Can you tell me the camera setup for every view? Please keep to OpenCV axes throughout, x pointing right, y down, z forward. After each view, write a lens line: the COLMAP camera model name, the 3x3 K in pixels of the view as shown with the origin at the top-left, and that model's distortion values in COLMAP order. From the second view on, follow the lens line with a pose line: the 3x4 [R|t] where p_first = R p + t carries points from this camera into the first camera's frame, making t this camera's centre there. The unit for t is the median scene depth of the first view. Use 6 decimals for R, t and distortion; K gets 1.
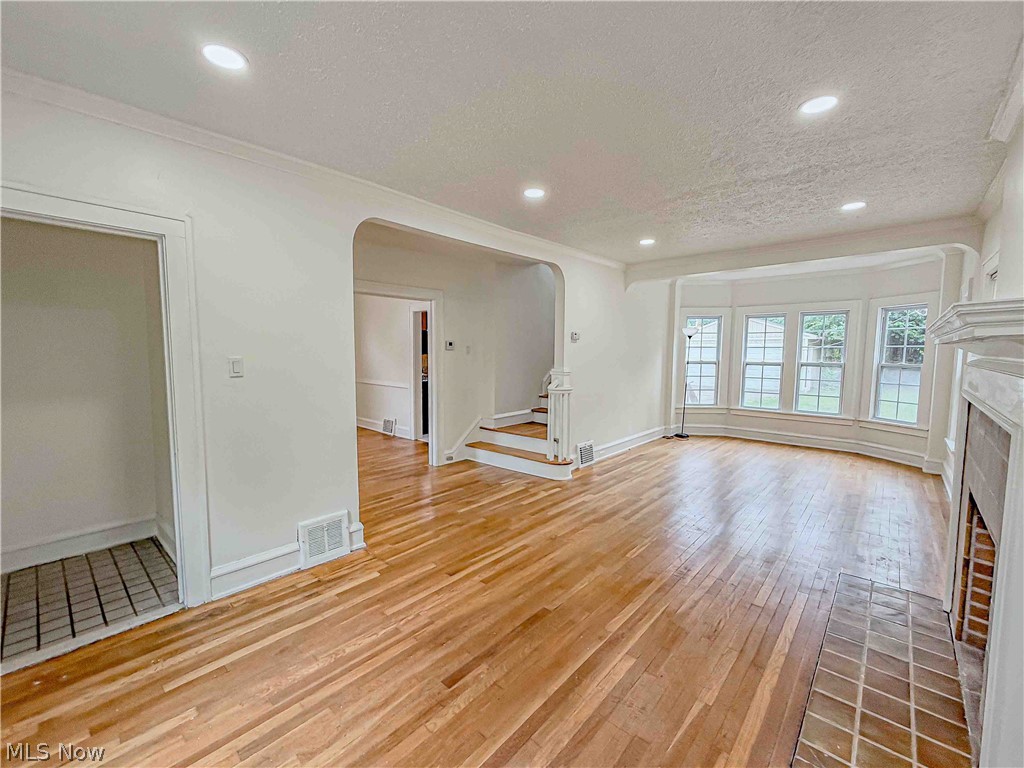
lens RADIAL K [[419.5, 0, 512.0], [0, 419.5, 384.0], [0, 0, 1]] dist [0.000110, 0.000020]
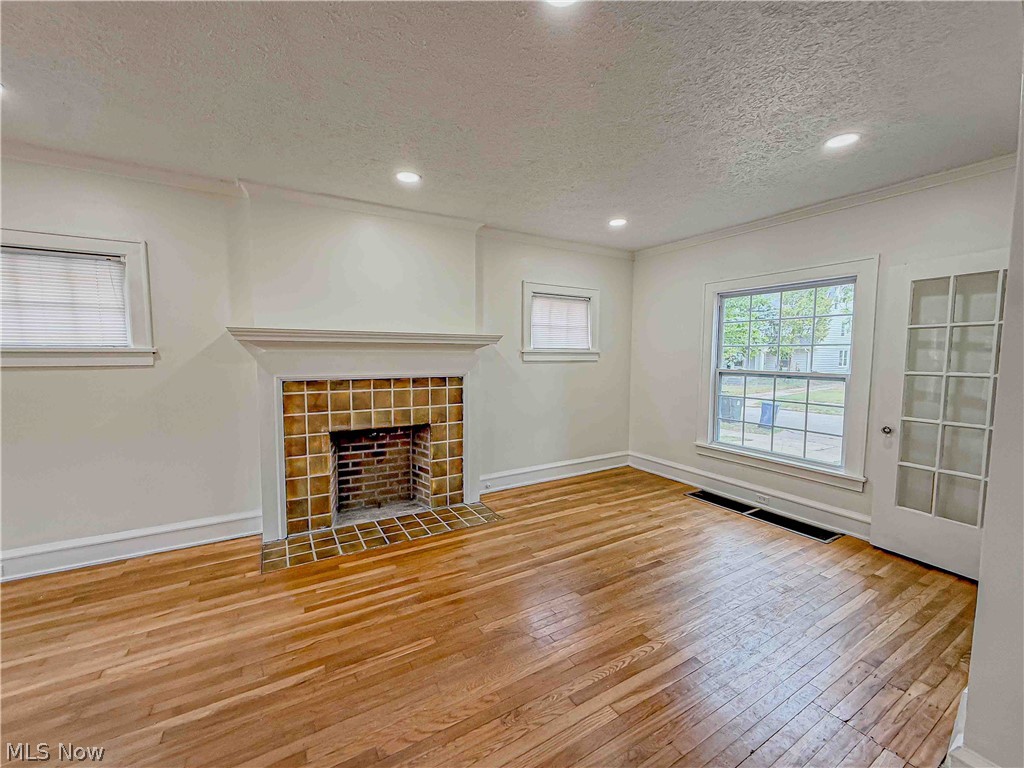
lens RADIAL K [[407.6, 0, 517.4], [0, 407.6, 384.8], [0, 0, 1]] dist [-0.001785, -0.000242]
pose [[-0.954819, -0.029893, 0.295682, -0.049222], [0.016158, 0.988235, 0.152089, -0.120684], [-0.296749, 0.149995, -0.943102, 1.723045]]
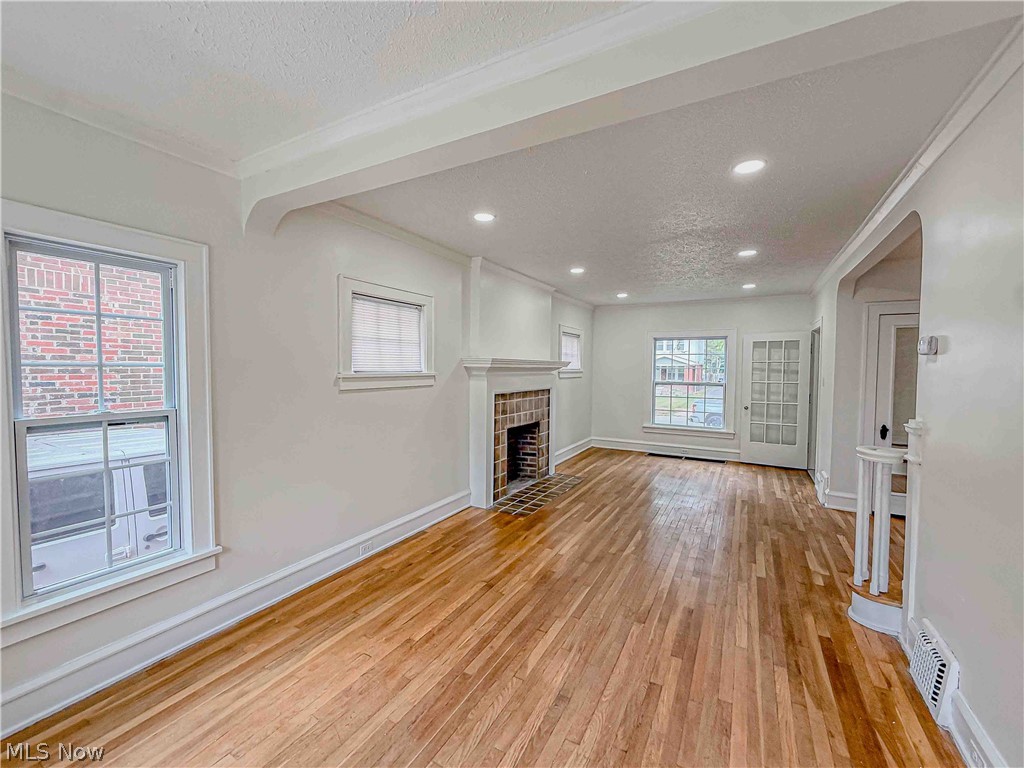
lens RADIAL K [[419.5, 0, 512.0], [0, 419.5, 384.0], [0, 0, 1]] dist [0.000110, 0.000020]
pose [[-0.974688, -0.001620, -0.223563, 1.225288], [-0.028610, 0.992656, 0.117539, -0.211791], [0.221731, 0.120960, -0.967576, 2.498403]]
